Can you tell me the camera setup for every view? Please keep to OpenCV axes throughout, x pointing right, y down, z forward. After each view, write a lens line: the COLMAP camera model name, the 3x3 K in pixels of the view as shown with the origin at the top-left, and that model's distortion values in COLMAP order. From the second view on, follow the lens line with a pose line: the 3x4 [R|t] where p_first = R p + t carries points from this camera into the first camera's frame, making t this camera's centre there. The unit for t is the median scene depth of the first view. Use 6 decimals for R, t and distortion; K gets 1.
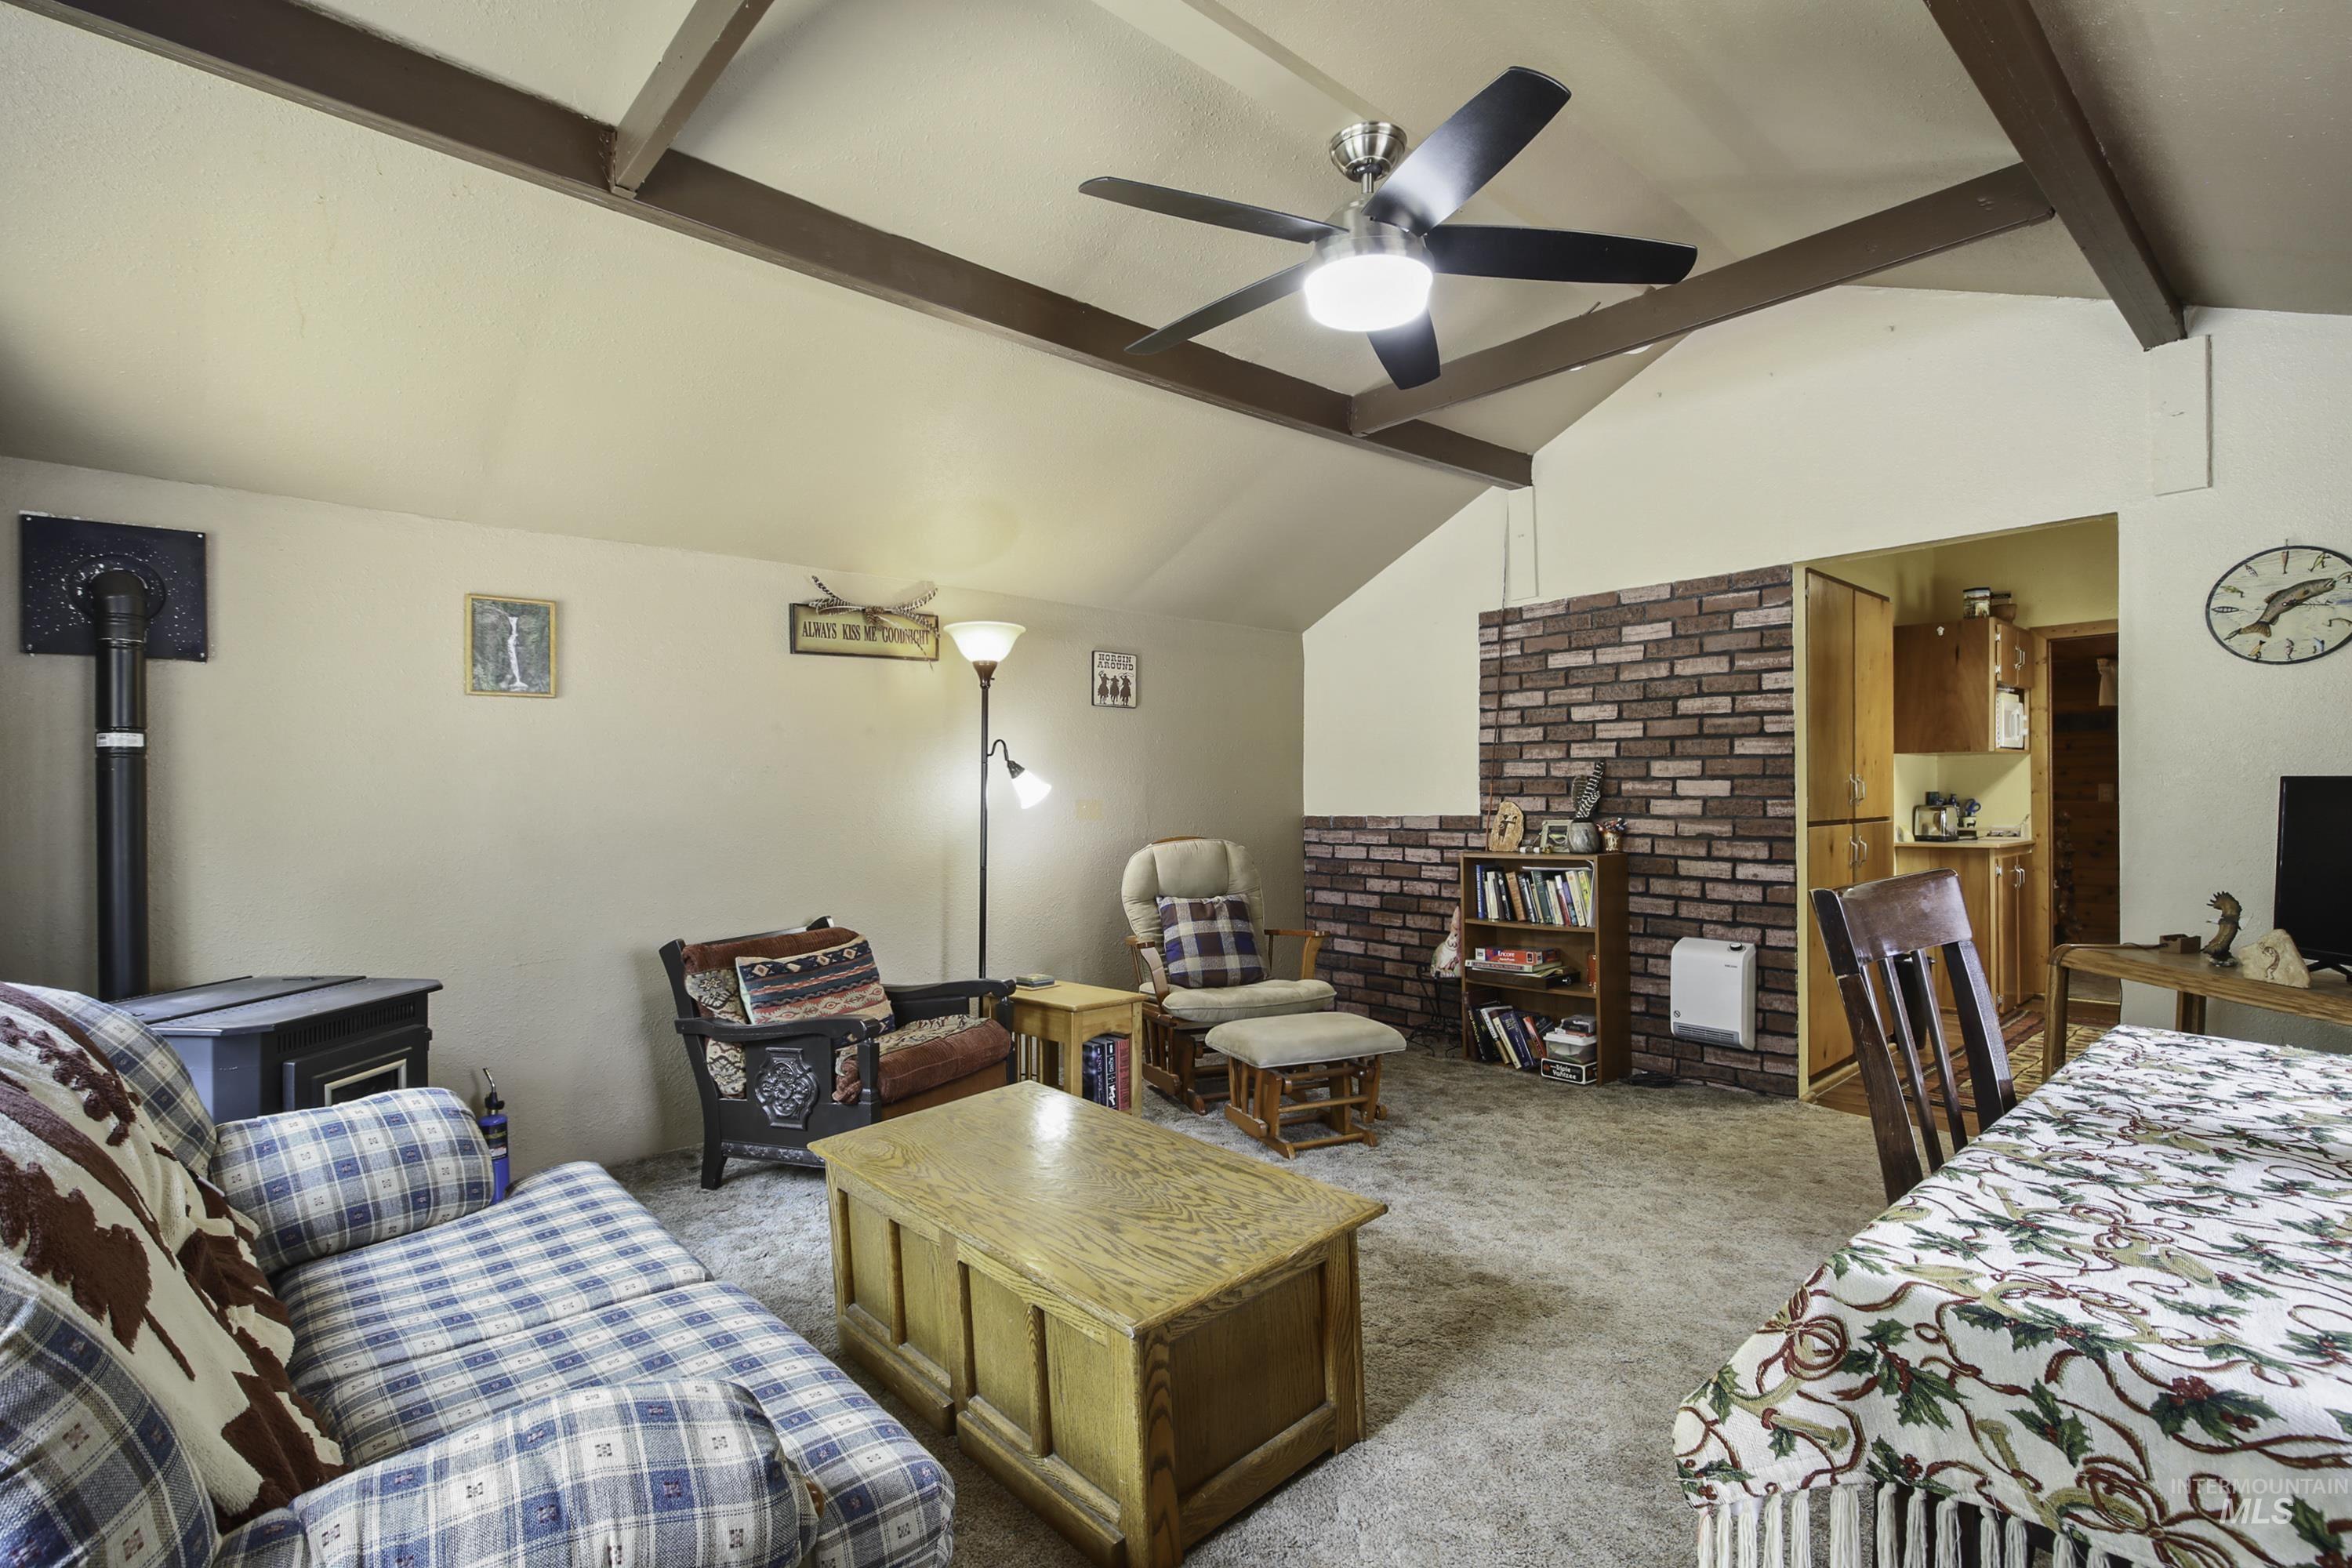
lens RADIAL K [[1116.3, 0, 1179.0], [0, 1116.3, 801.3], [0, 0, 1]] dist [-0.001213, -0.000165]
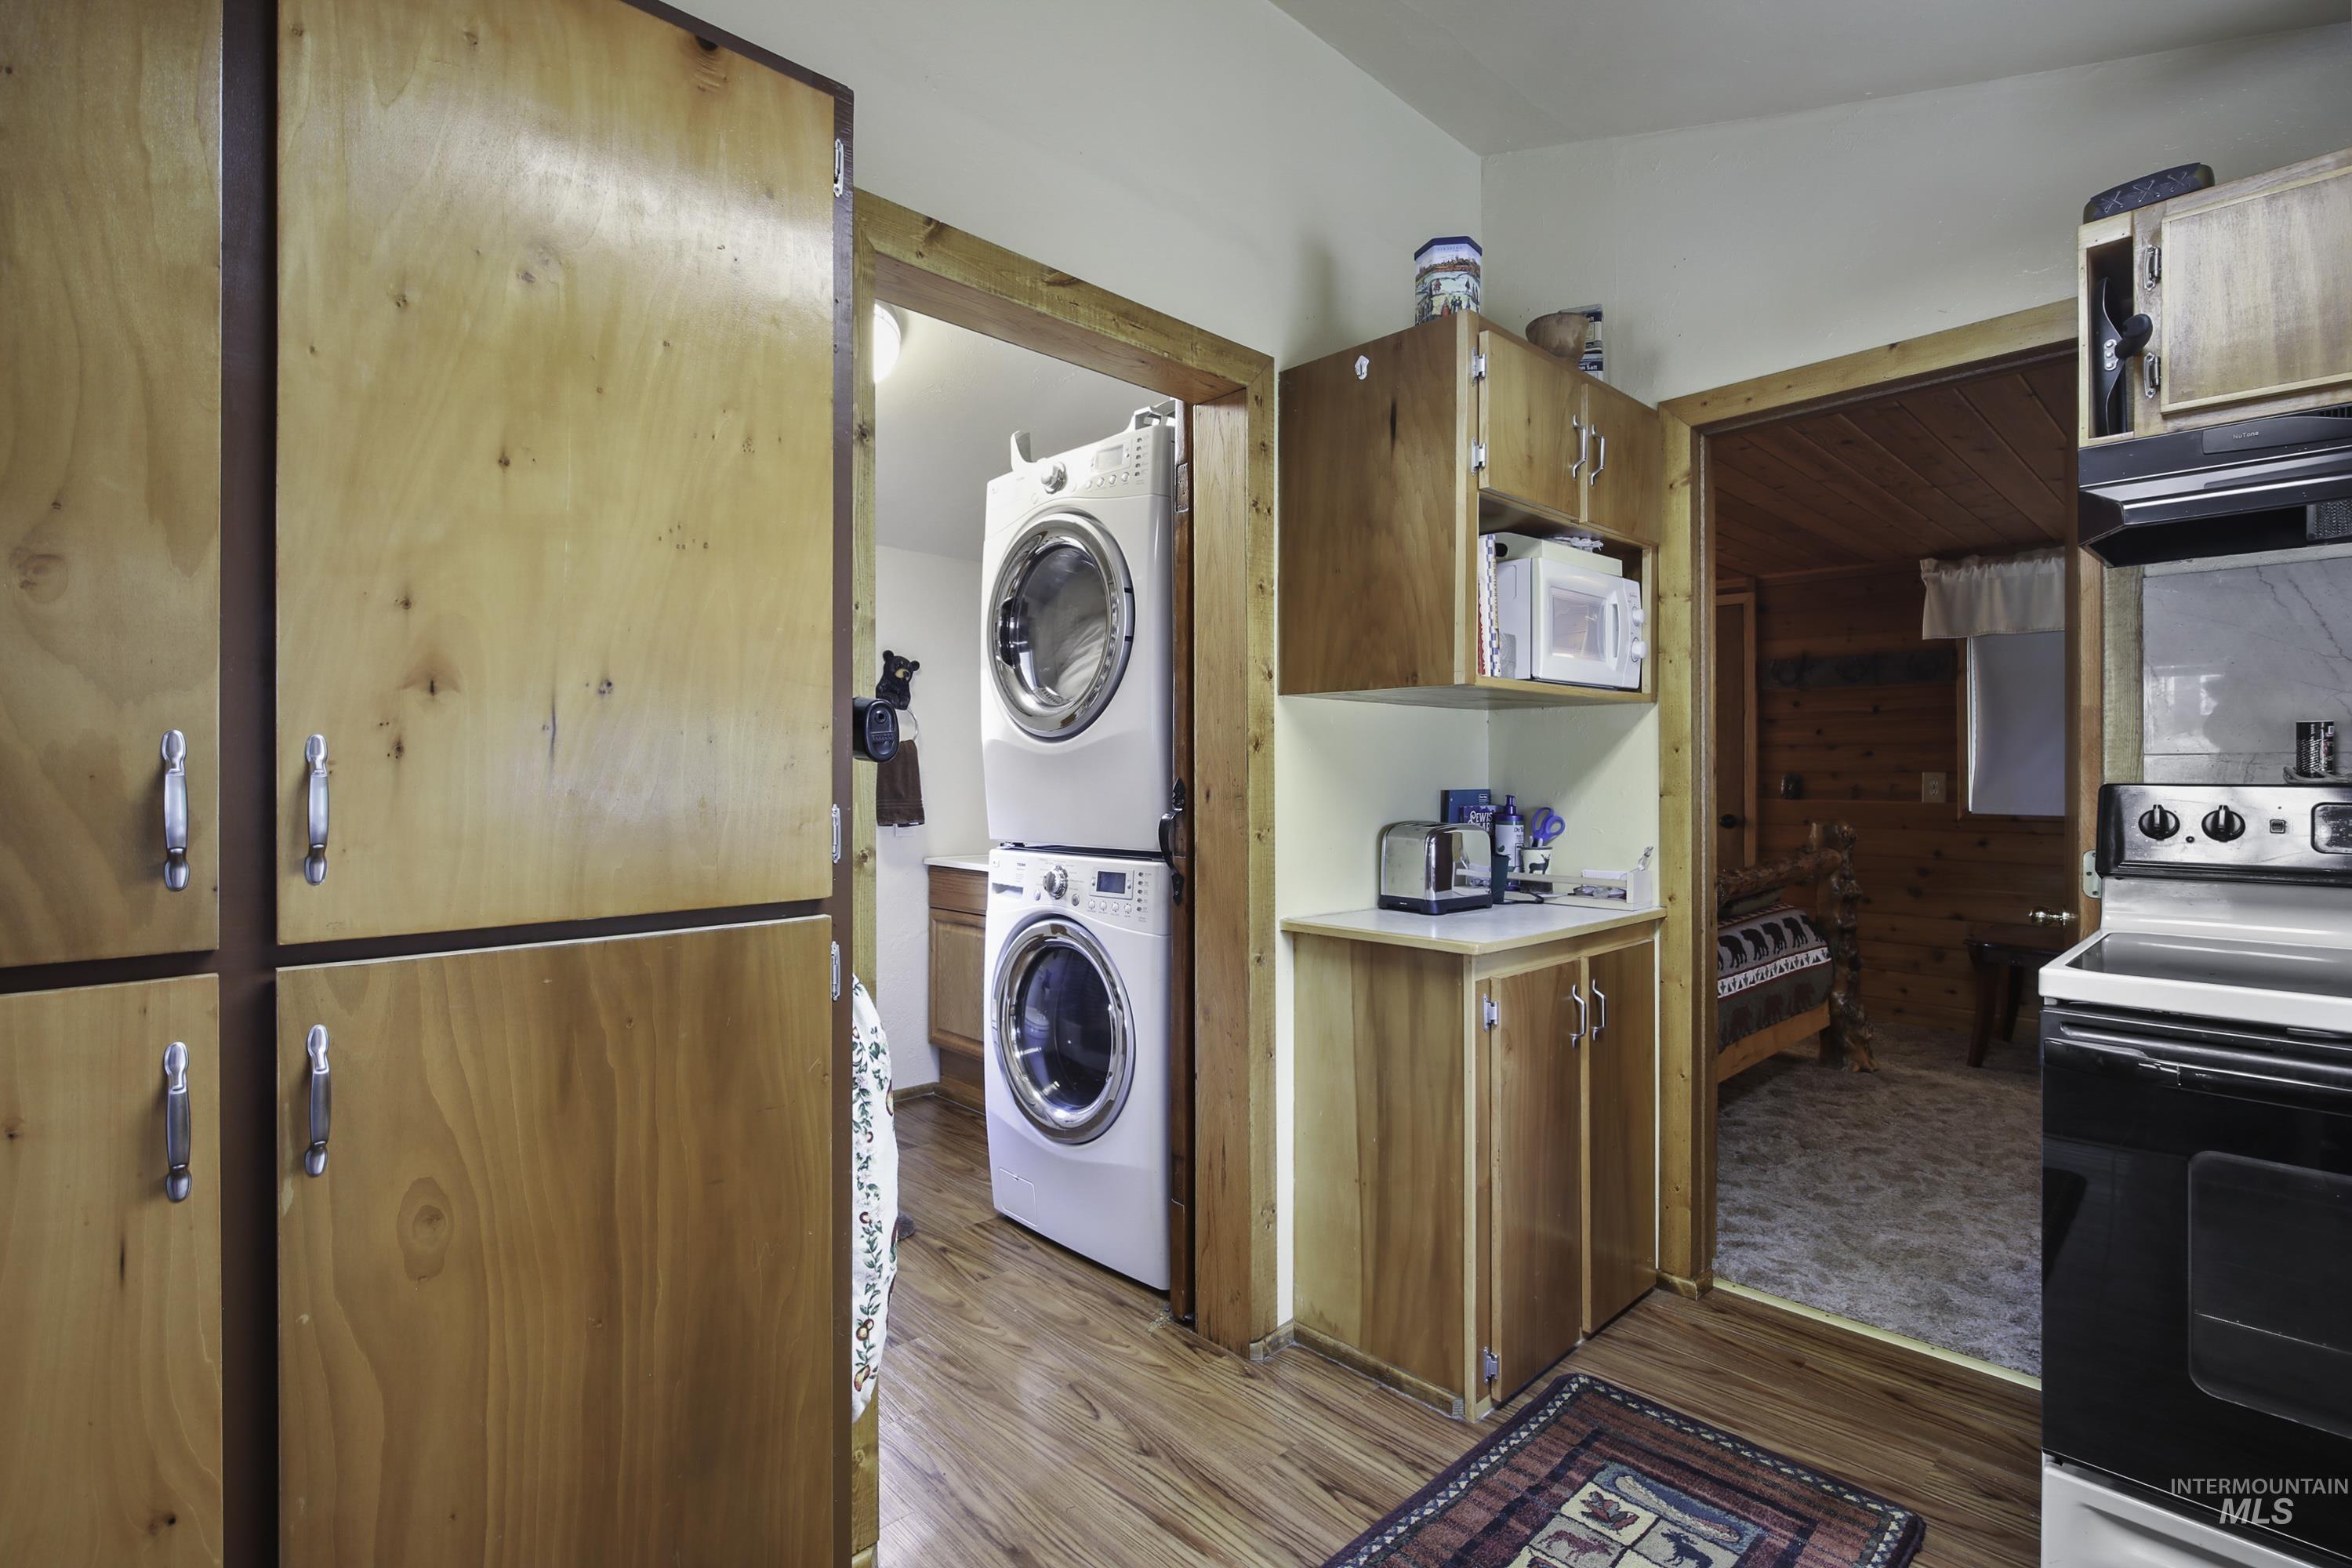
lens RADIAL K [[1084.4, 0, 1171.6], [0, 1084.4, 755.2], [0, 0, 1]] dist [-0.002728, 0.000105]
pose [[0.999777, 0.013675, 0.016077, 0.578132], [-0.013423, 0.999788, -0.015644, -0.014261], [-0.016287, 0.015424, 0.999748, 0.599925]]
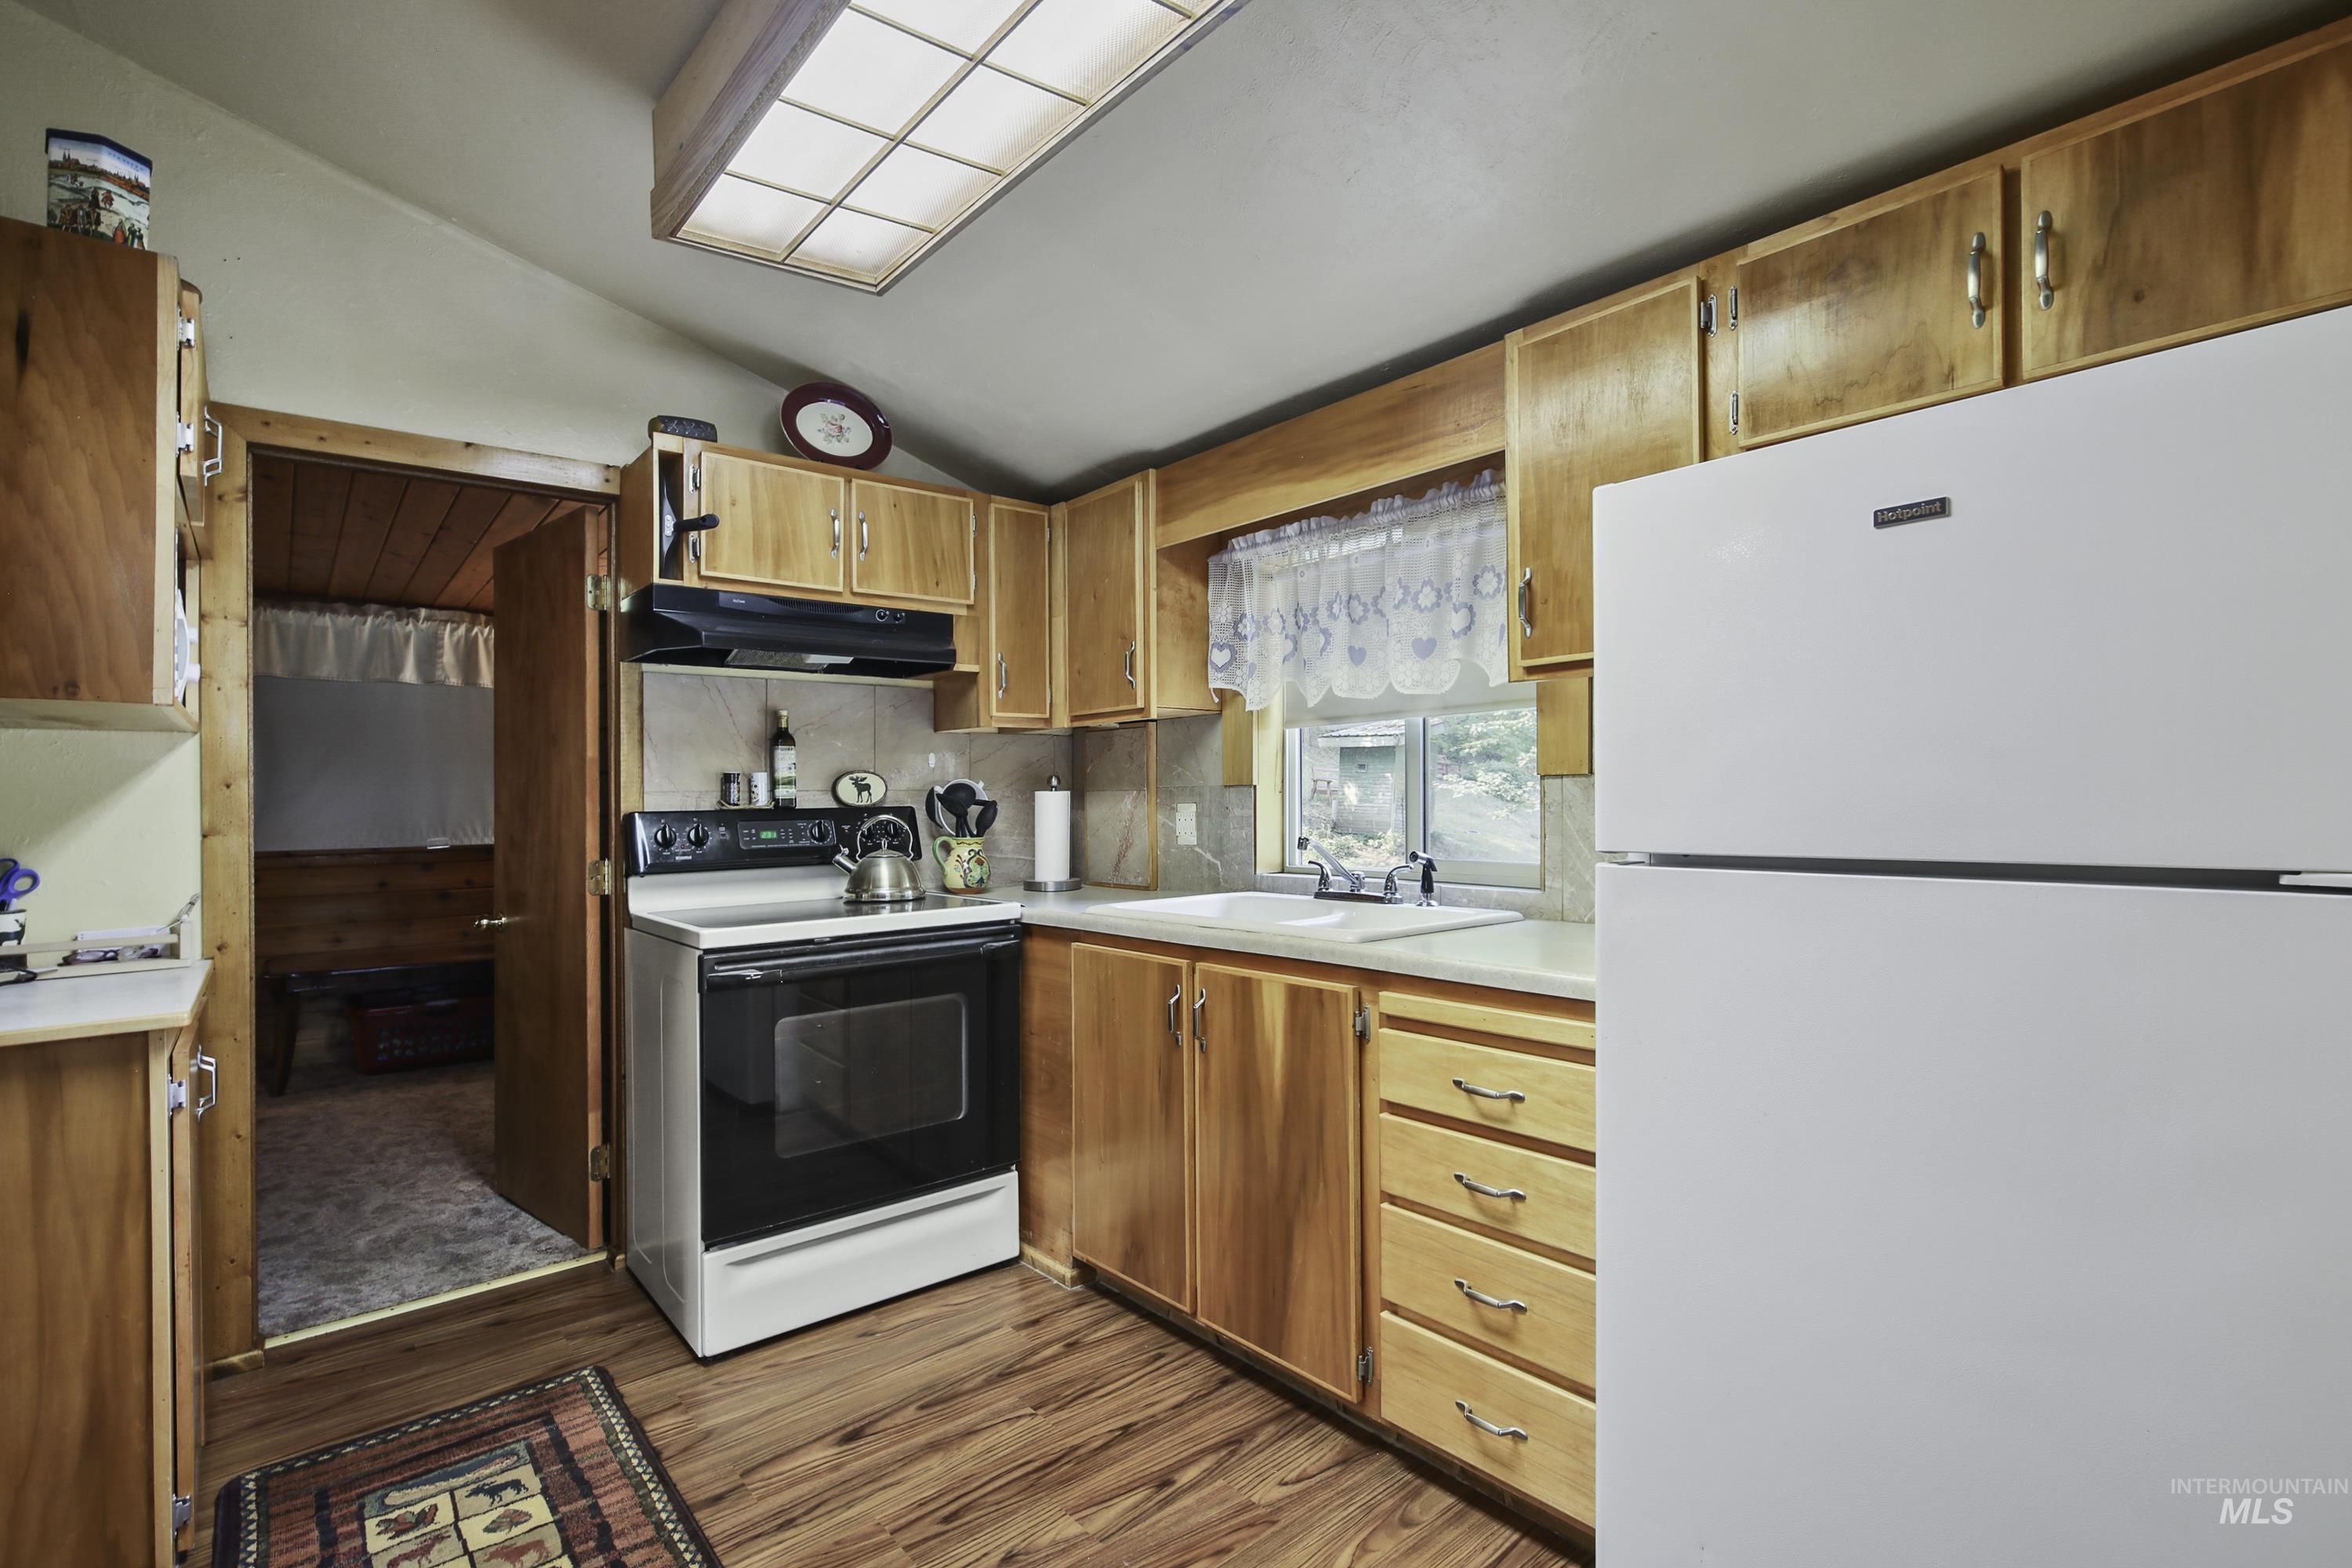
lens RADIAL K [[1090.3, 0, 1176.0], [0, 1090.3, 784.0], [0, 0, 1]] dist [0.000506, 0.000235]
pose [[0.047424, 0.025338, 0.998553, 0.414694], [0.013701, 0.999568, -0.026014, -0.011469], [-0.998781, 0.014915, 0.047056, 0.657833]]
